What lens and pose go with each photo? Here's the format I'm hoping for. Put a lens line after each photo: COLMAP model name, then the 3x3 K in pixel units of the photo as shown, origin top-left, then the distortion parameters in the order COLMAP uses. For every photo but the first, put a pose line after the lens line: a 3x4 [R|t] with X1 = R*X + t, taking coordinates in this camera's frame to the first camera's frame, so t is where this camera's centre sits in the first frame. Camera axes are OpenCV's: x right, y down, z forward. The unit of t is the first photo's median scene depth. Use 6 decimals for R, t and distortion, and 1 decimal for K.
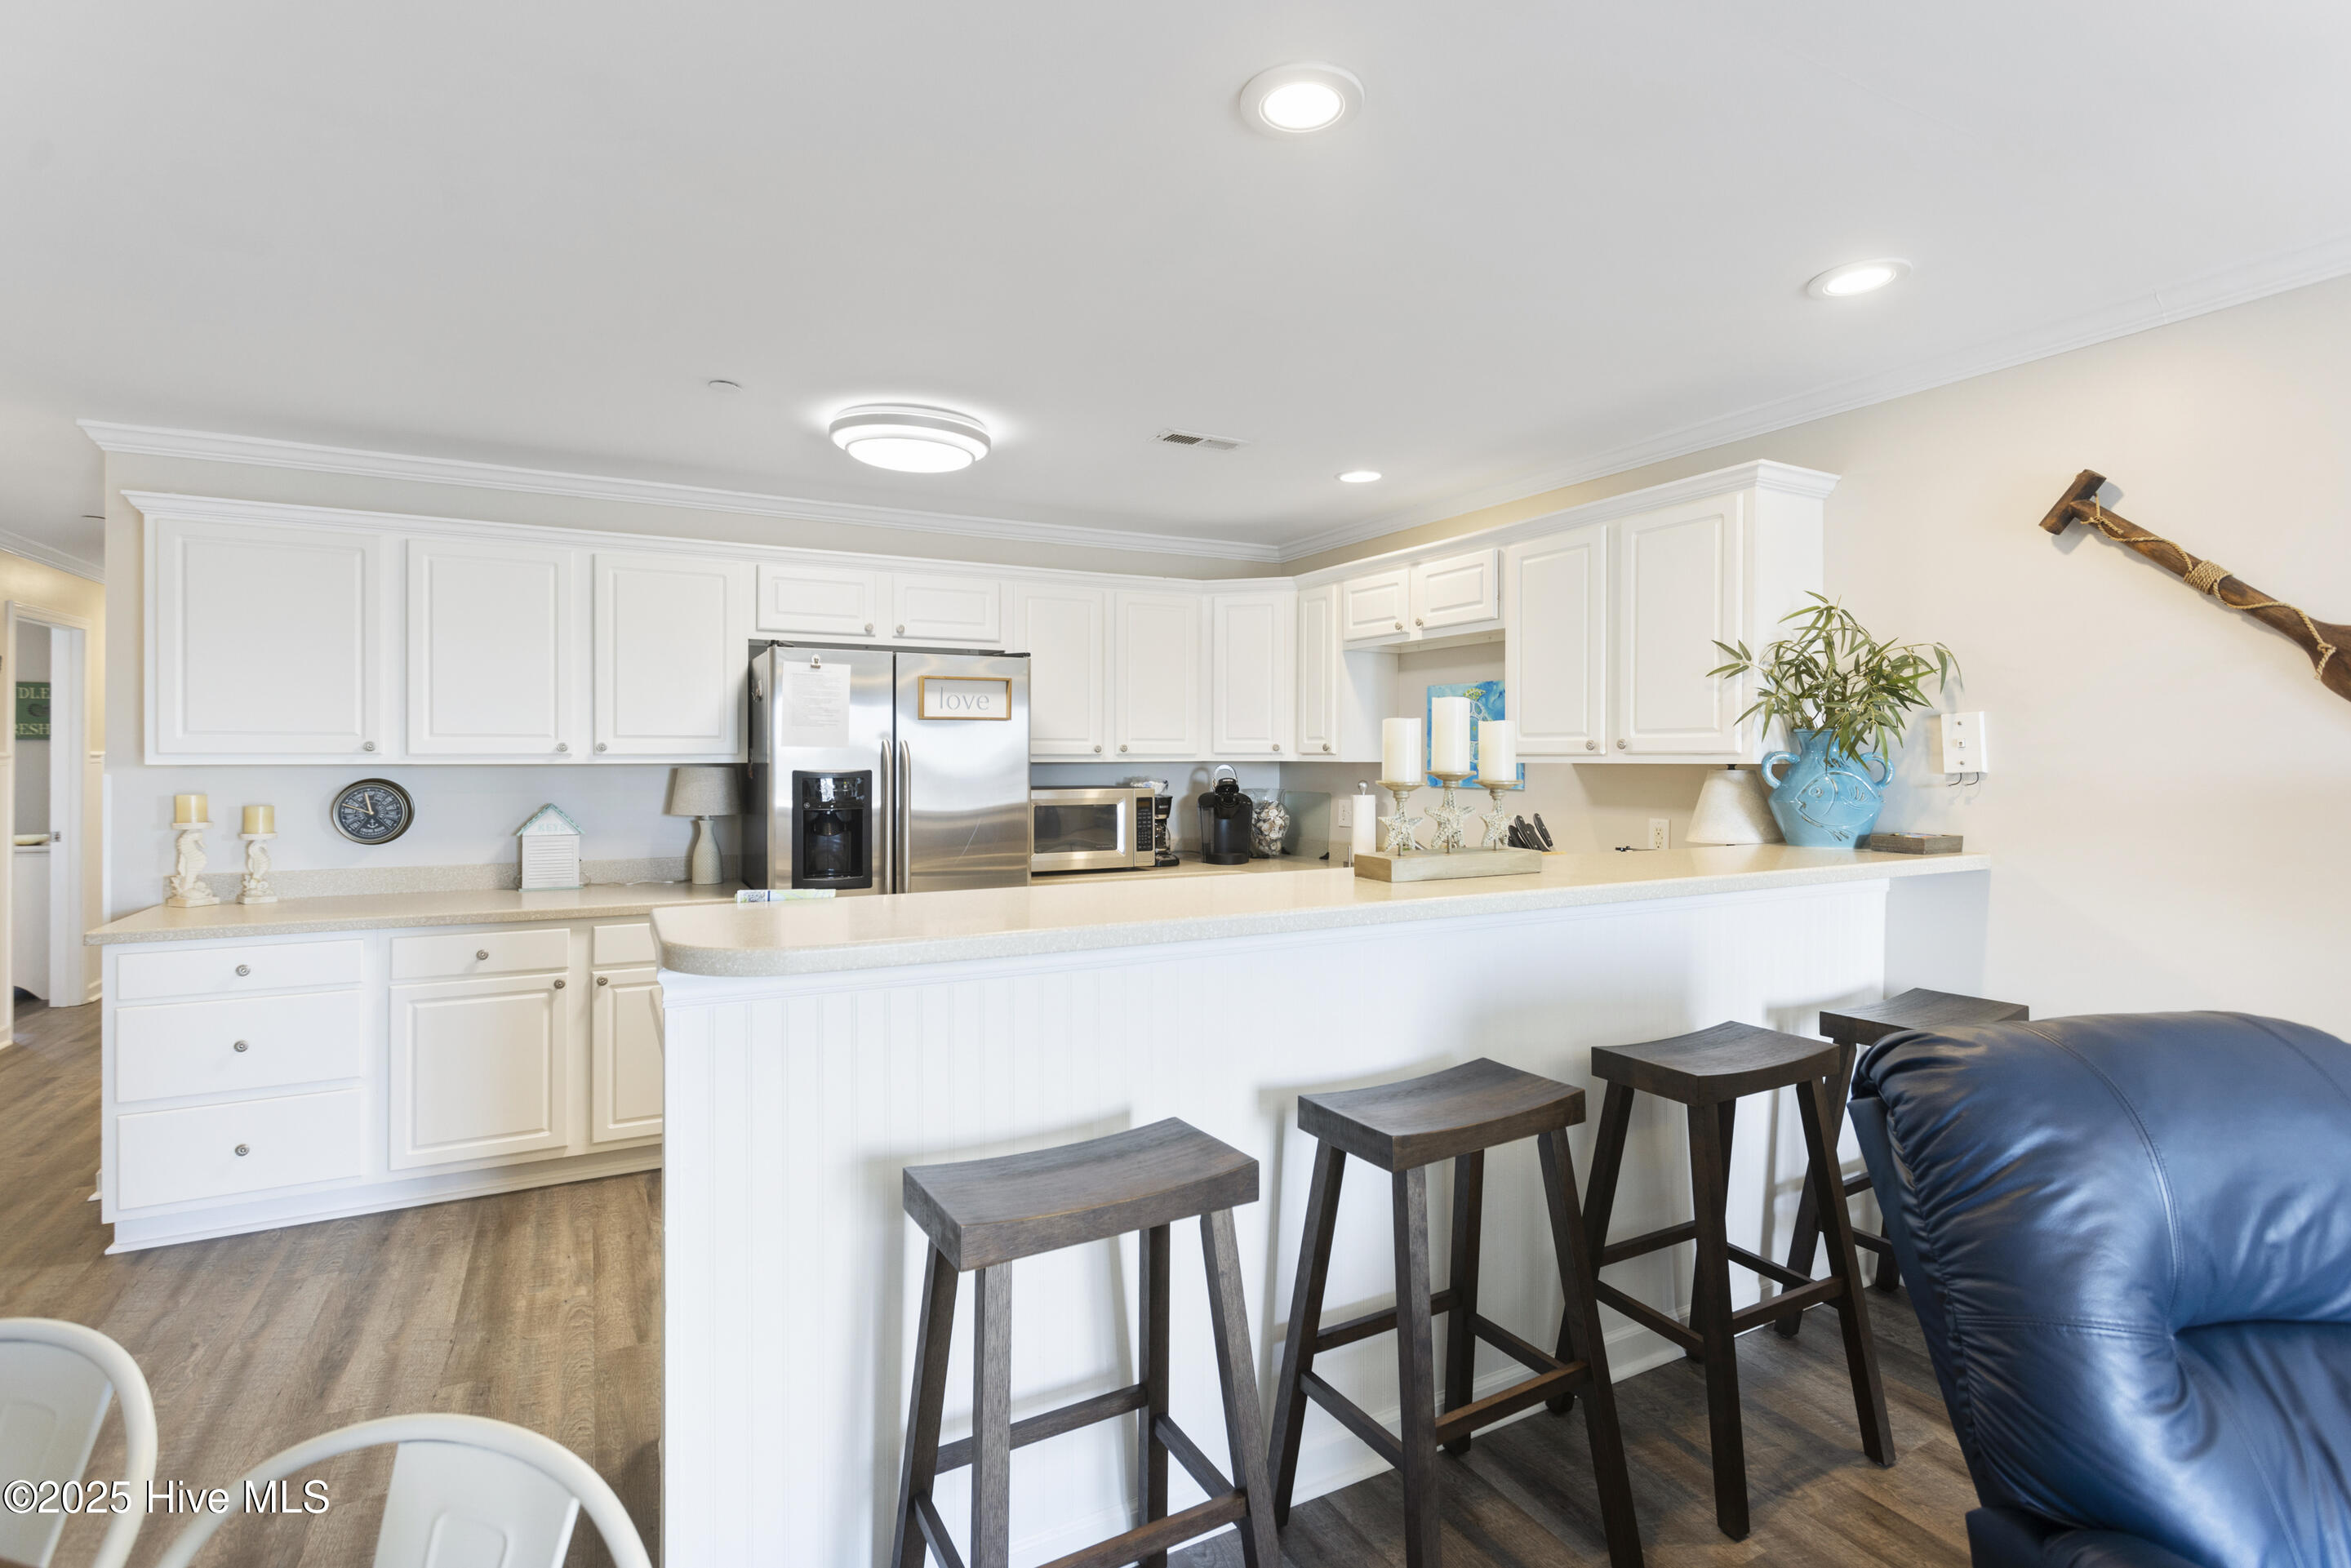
lens RADIAL K [[1109.0, 0, 1173.5], [0, 1109.0, 767.7], [0, 0, 1]] dist [0.003042, 0.000712]
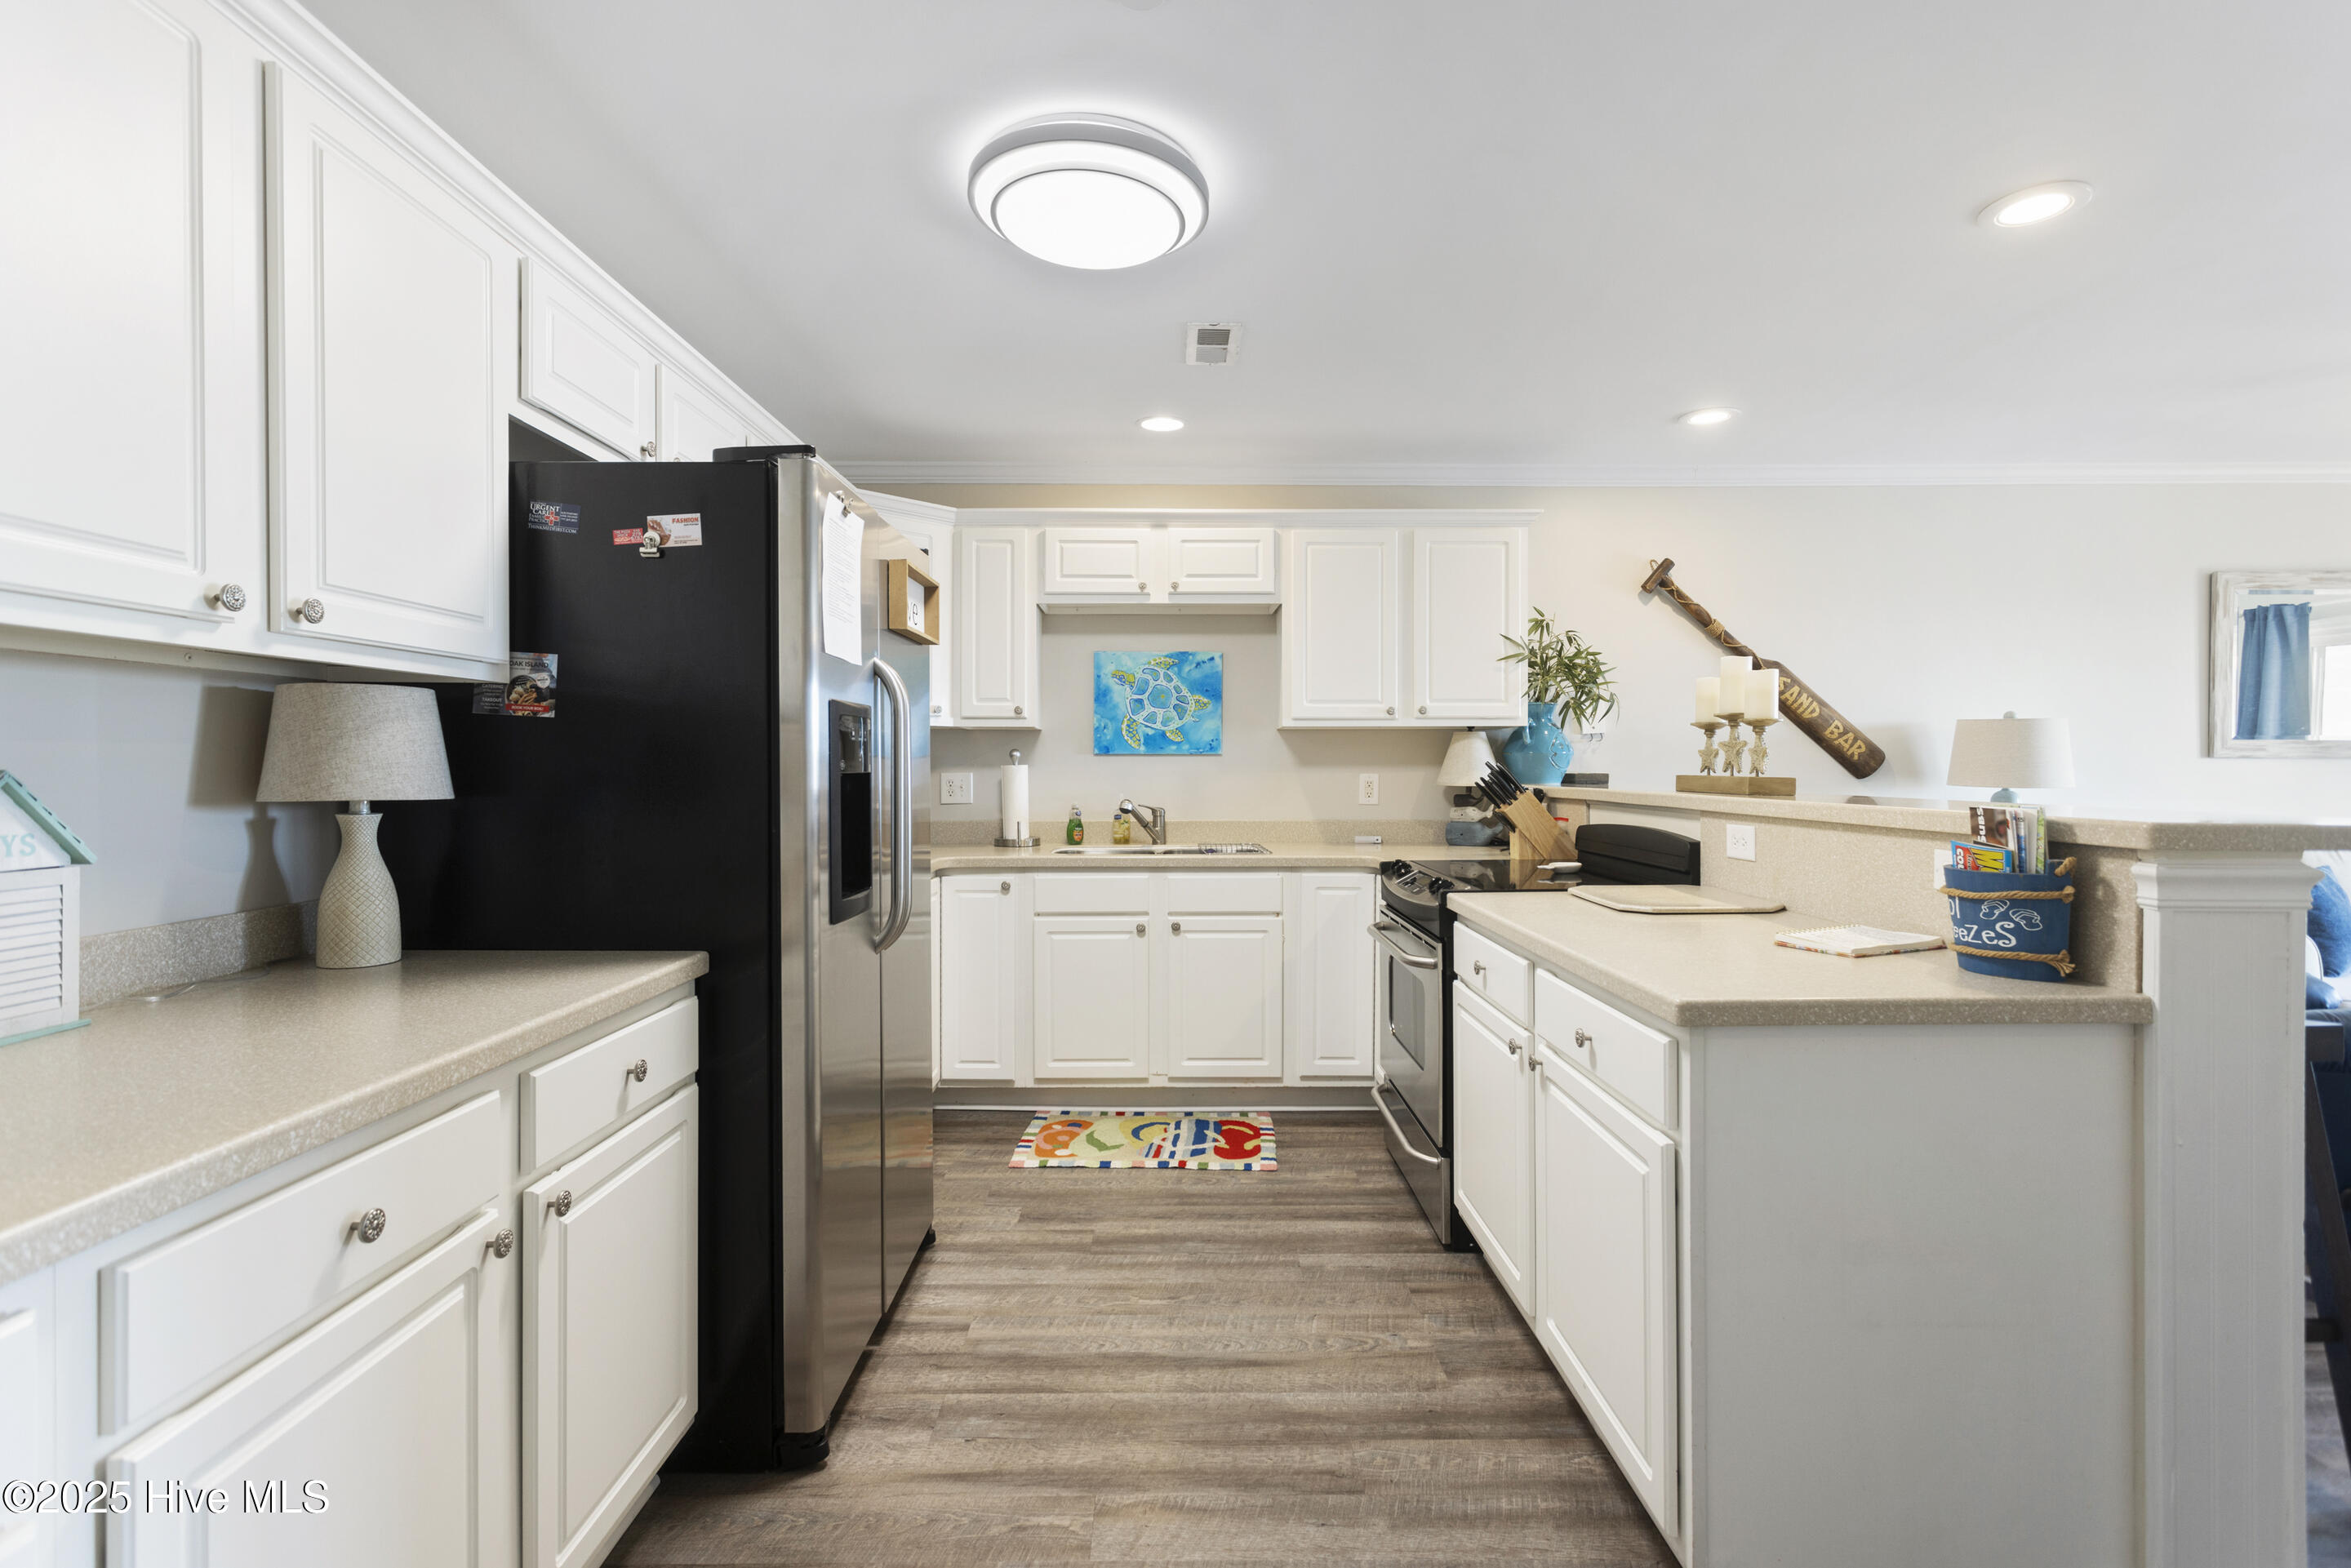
lens RADIAL K [[1109.0, 0, 1169.0], [0, 1109.0, 771.2], [0, 0, 1]] dist [0.003042, 0.000712]
pose [[0.459936, -0.004936, 0.887939, -0.766816], [0.010412, 0.999946, 0.000165, 0.040988], [-0.887891, 0.009169, 0.459962, 0.629042]]
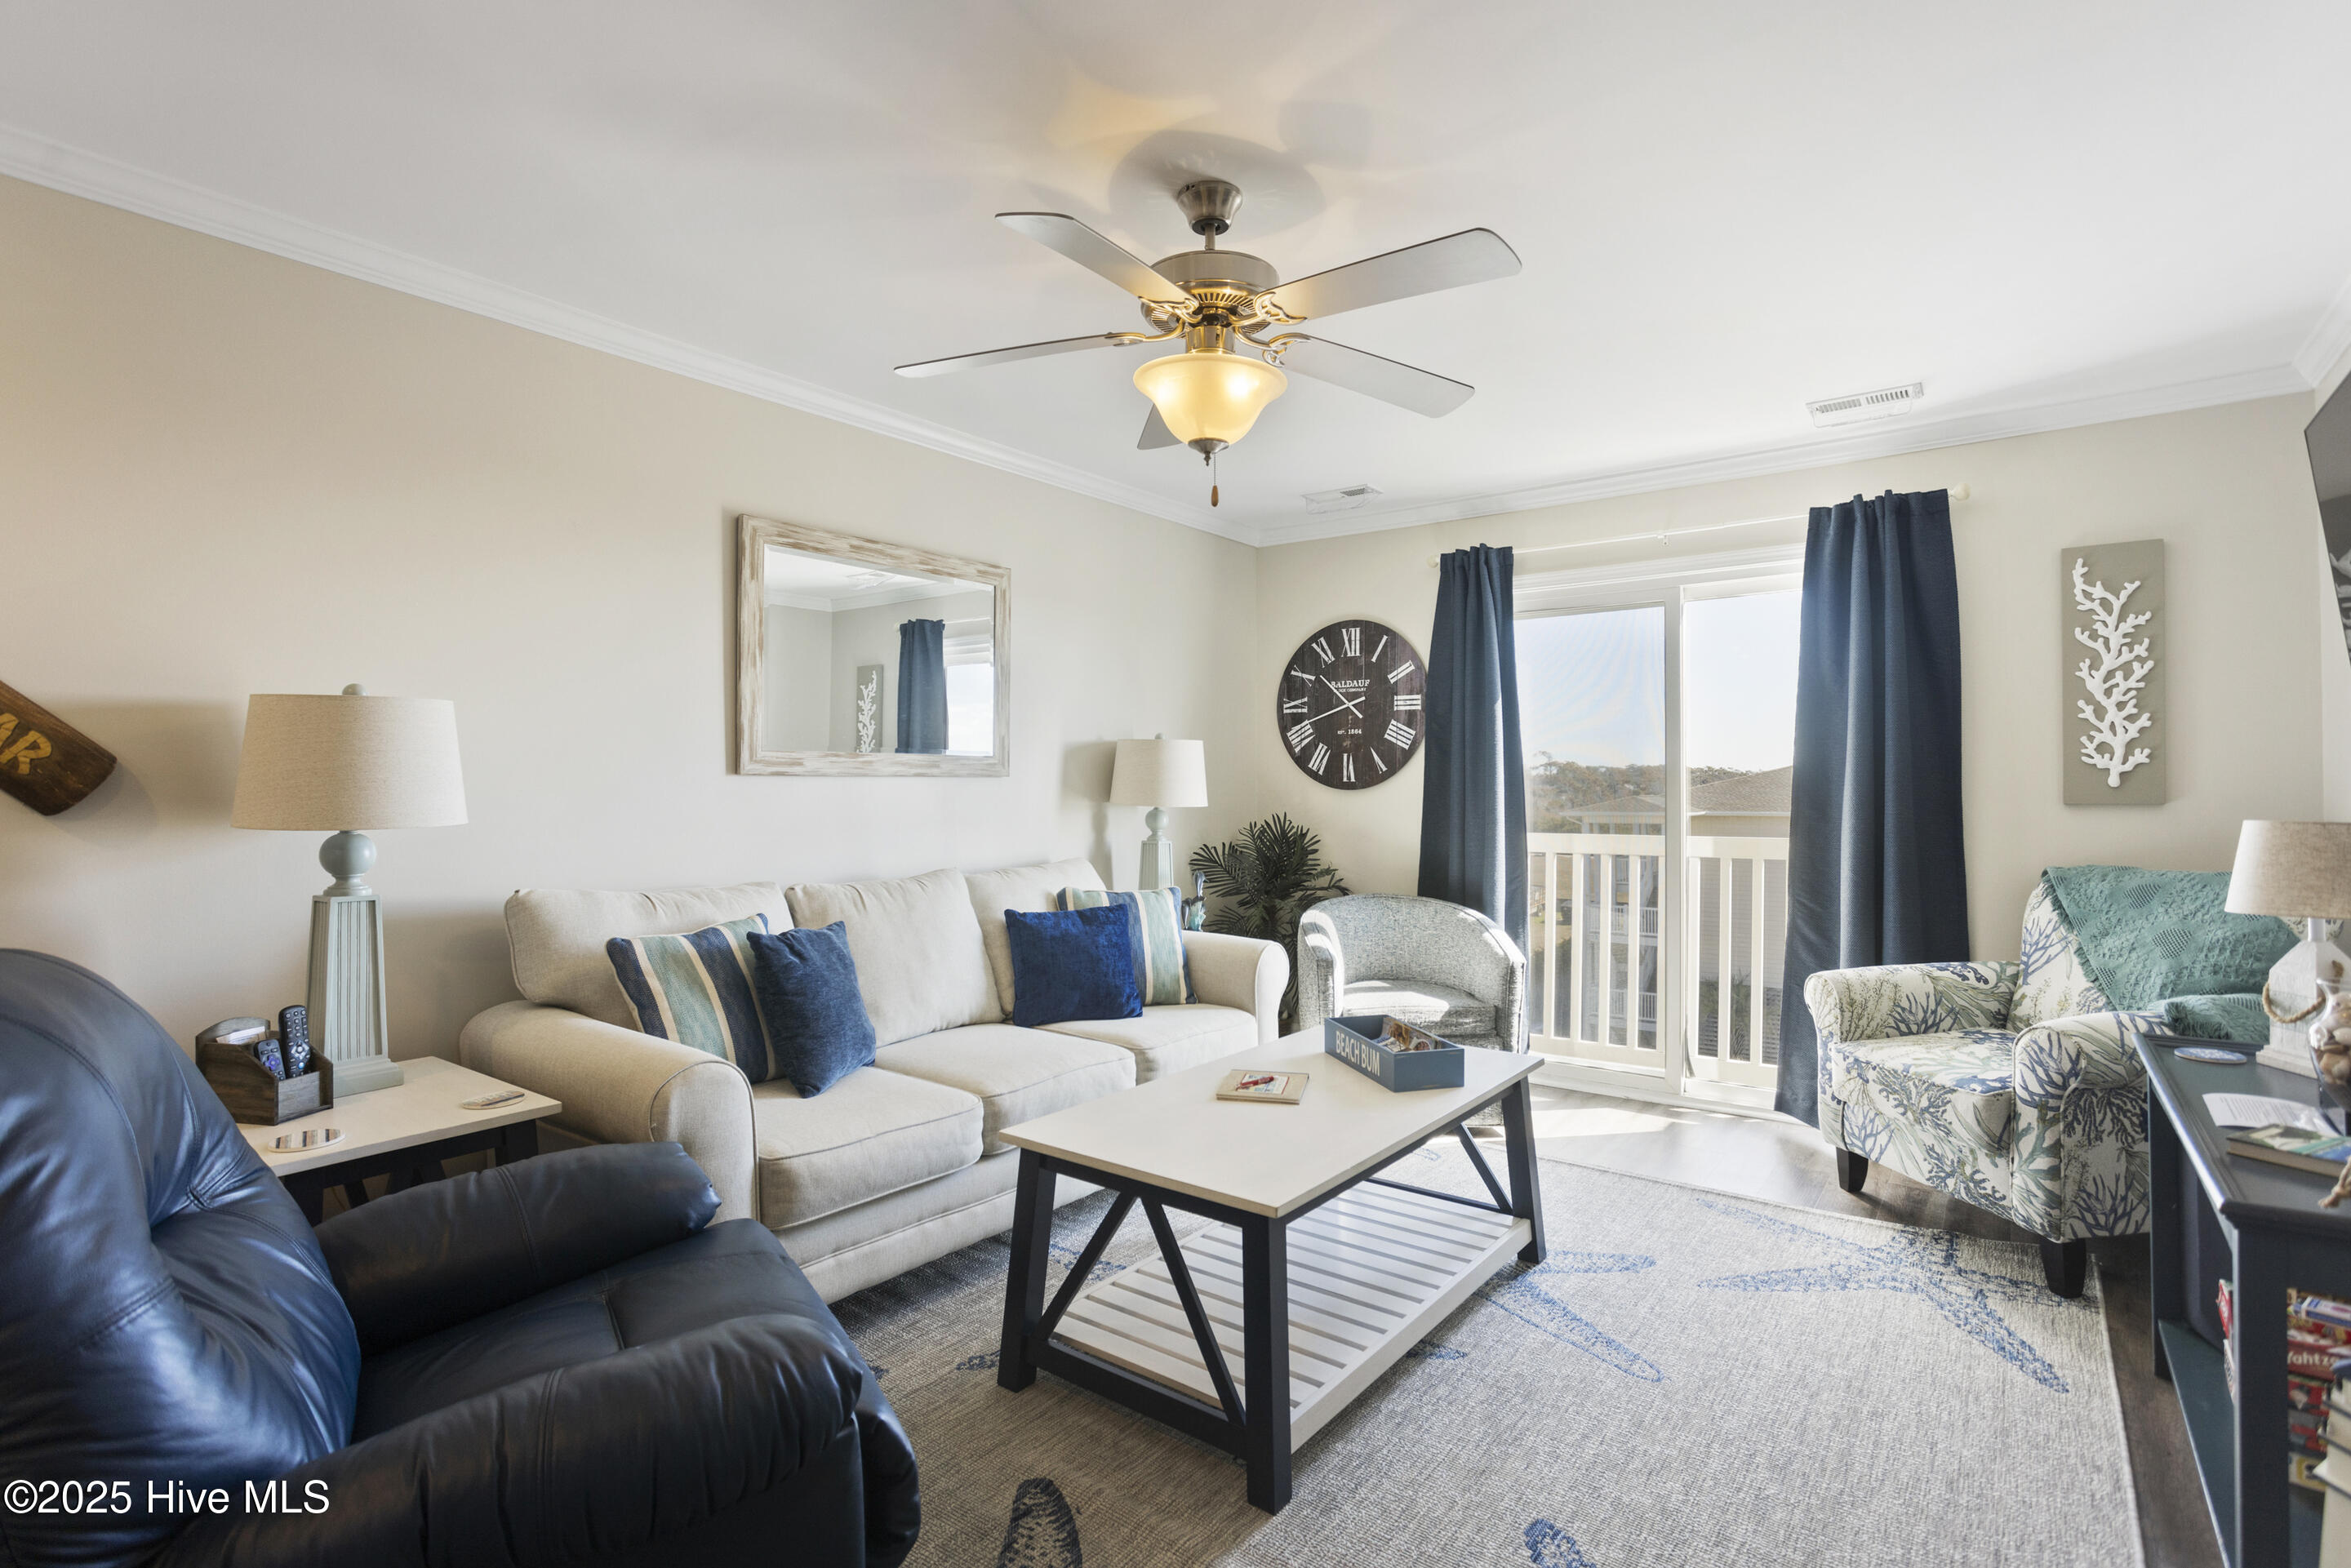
lens RADIAL K [[1111.4, 0, 1184.4], [0, 1111.4, 778.7], [0, 0, 1]] dist [-0.025125, 0.000170]
pose [[-0.427431, 0.004674, 0.904036, -0.071938], [0.010852, 0.999941, -0.000039, 0.045645], [-0.903983, 0.009794, -0.427457, 0.221434]]
